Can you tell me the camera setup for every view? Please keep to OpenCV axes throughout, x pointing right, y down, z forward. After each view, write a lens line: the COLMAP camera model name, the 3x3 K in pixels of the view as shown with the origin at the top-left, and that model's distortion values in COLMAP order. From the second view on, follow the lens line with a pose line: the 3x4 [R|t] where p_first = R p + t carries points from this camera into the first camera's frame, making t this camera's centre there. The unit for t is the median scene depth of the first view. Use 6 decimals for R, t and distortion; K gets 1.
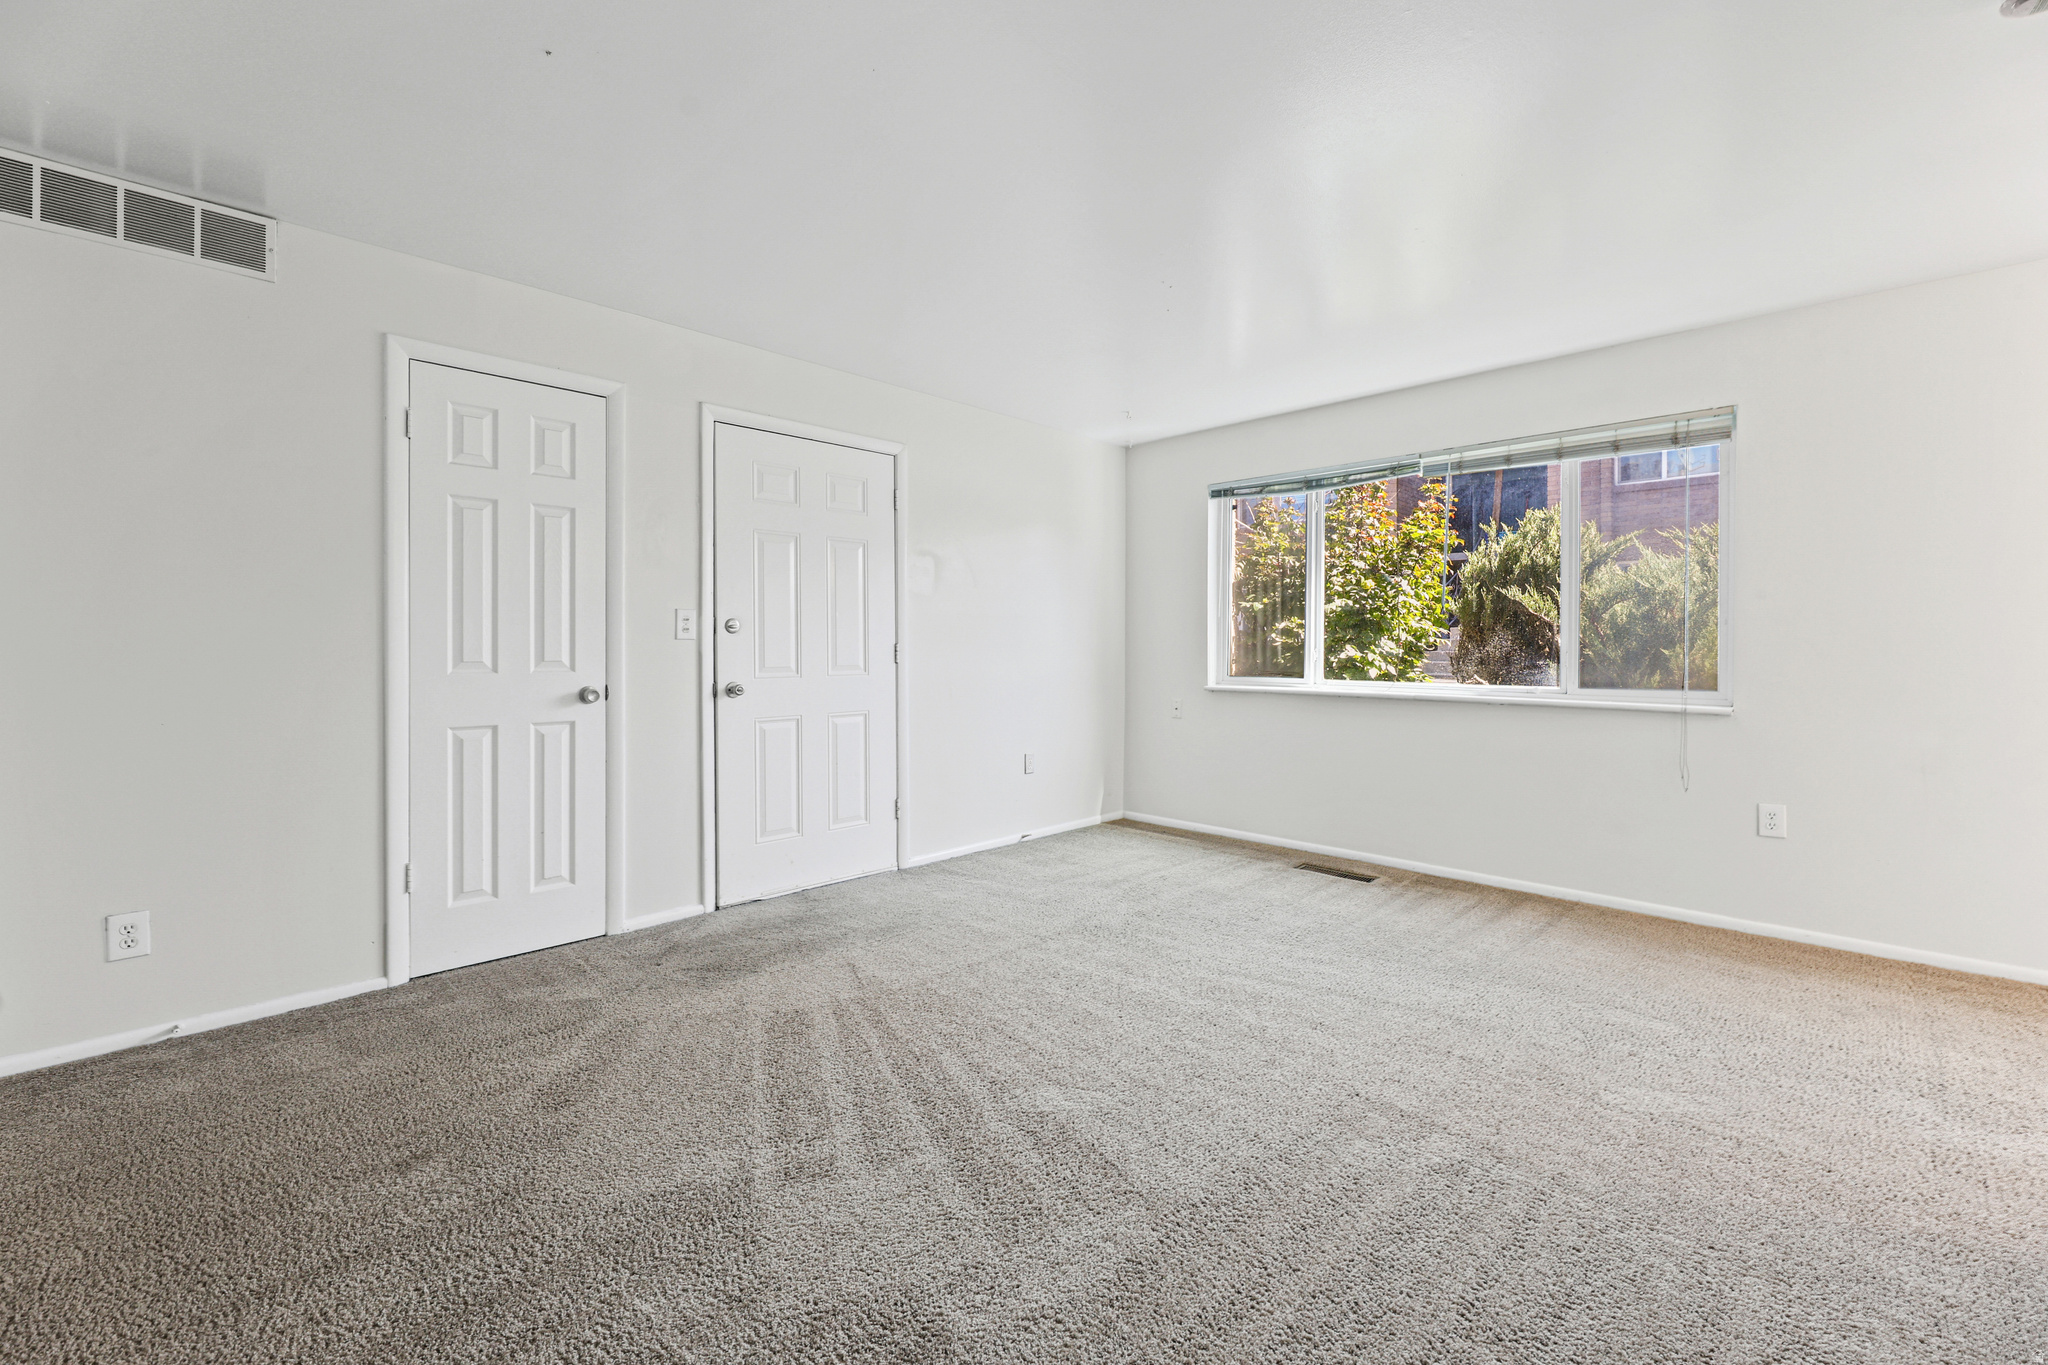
lens RADIAL K [[828.8, 0, 1029.2], [0, 828.8, 676.0], [0, 0, 1]] dist [0.000333, -0.000312]
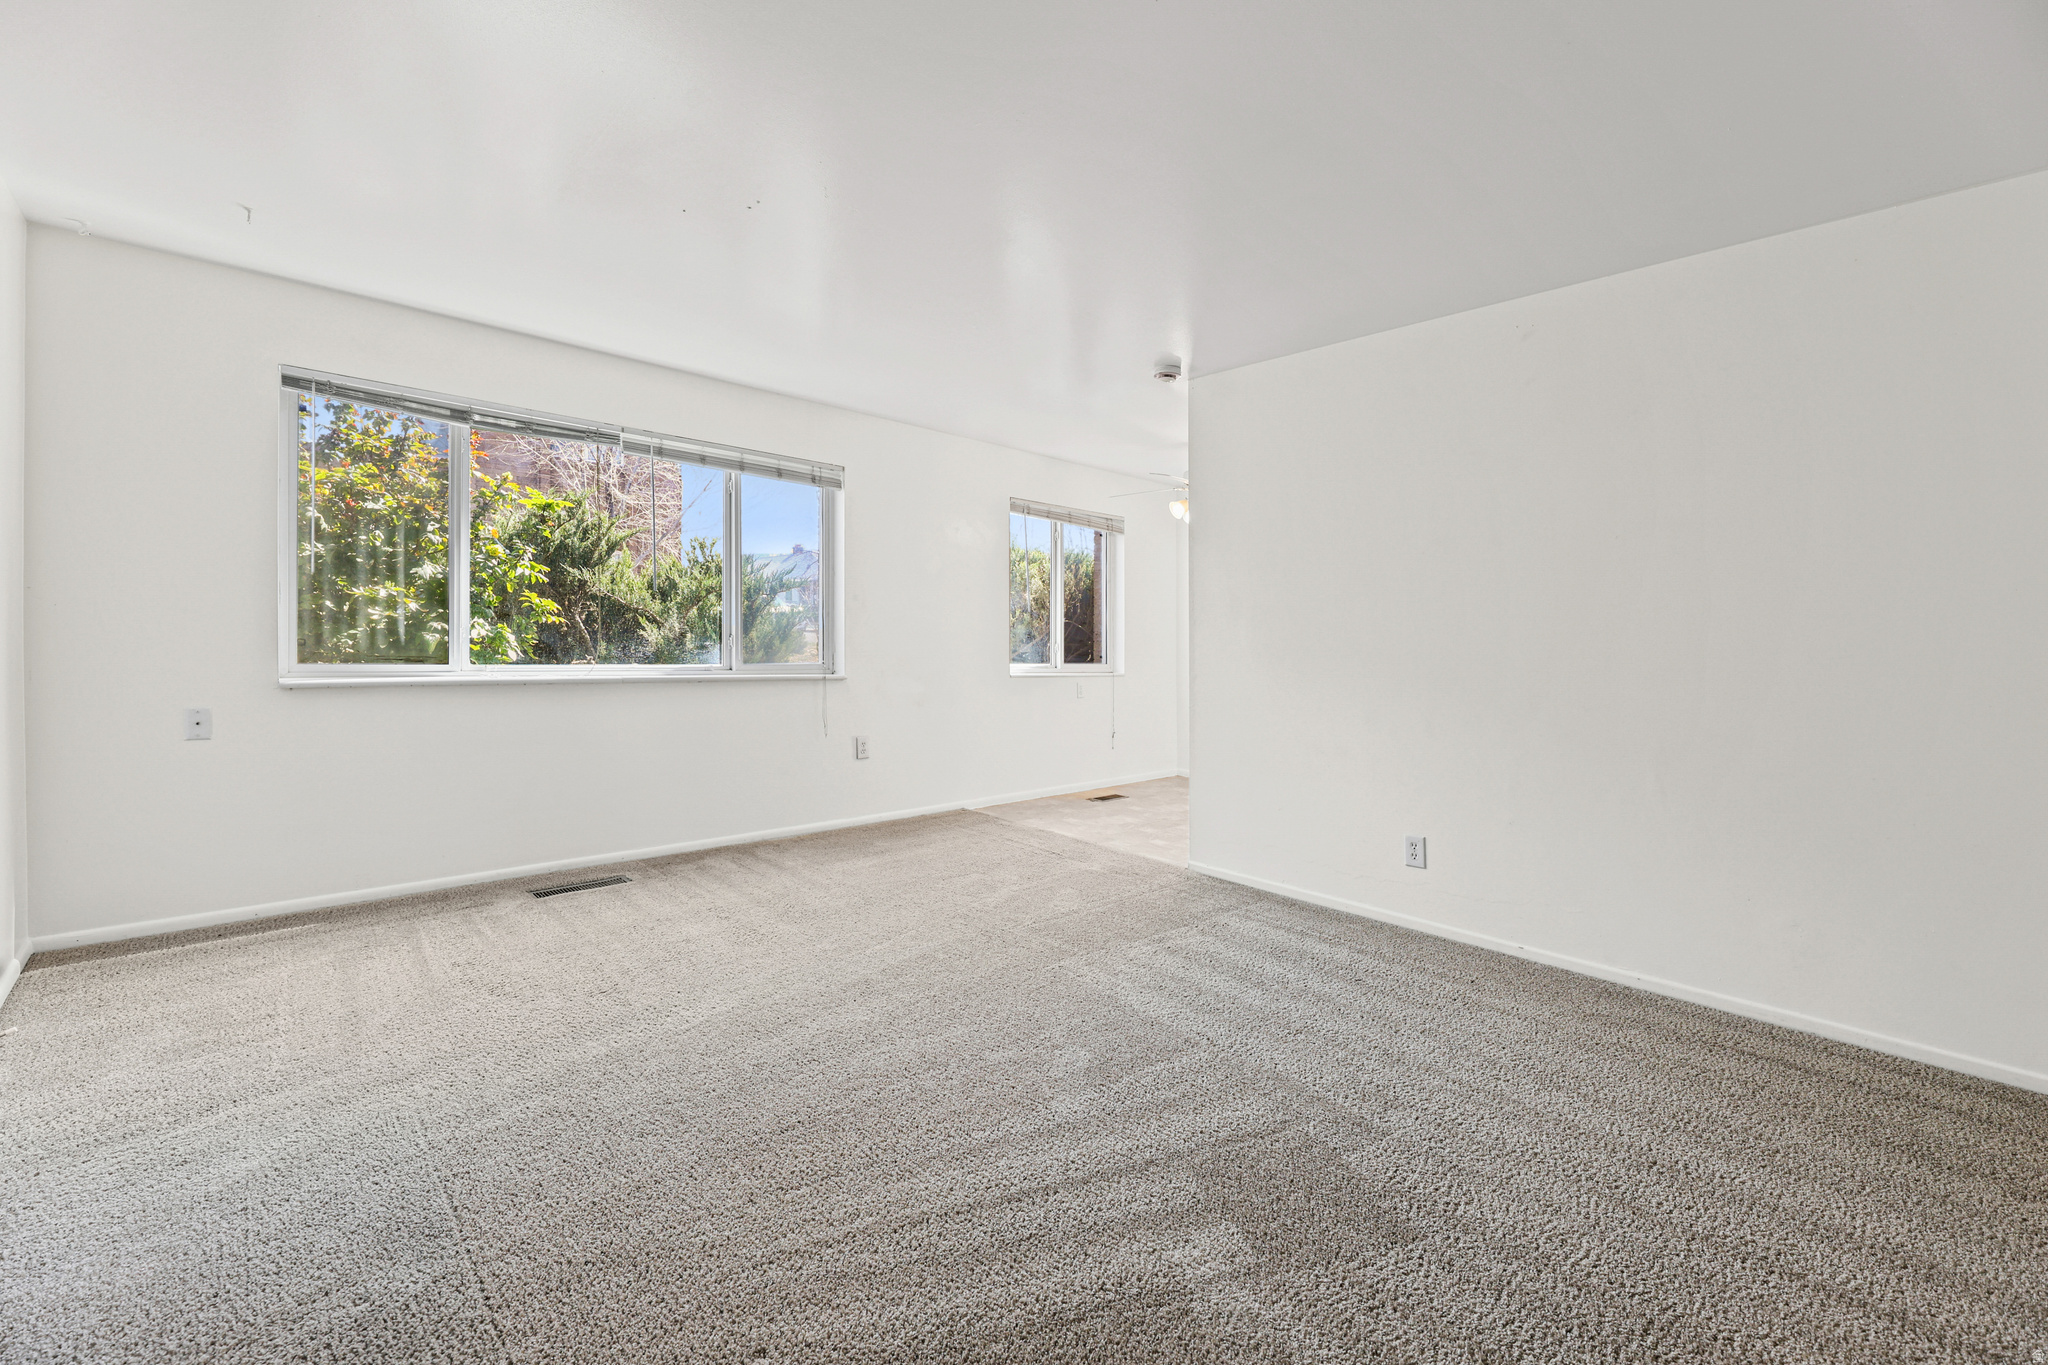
lens RADIAL K [[828.8, 0, 1091.3], [0, 828.8, 635.7], [0, 0, 1]] dist [0.000333, -0.000312]
pose [[0.015959, -0.000793, 0.999872, -0.478022], [0.006720, 0.999977, 0.000686, -0.022189], [-0.999850, 0.006709, 0.015964, 0.434251]]
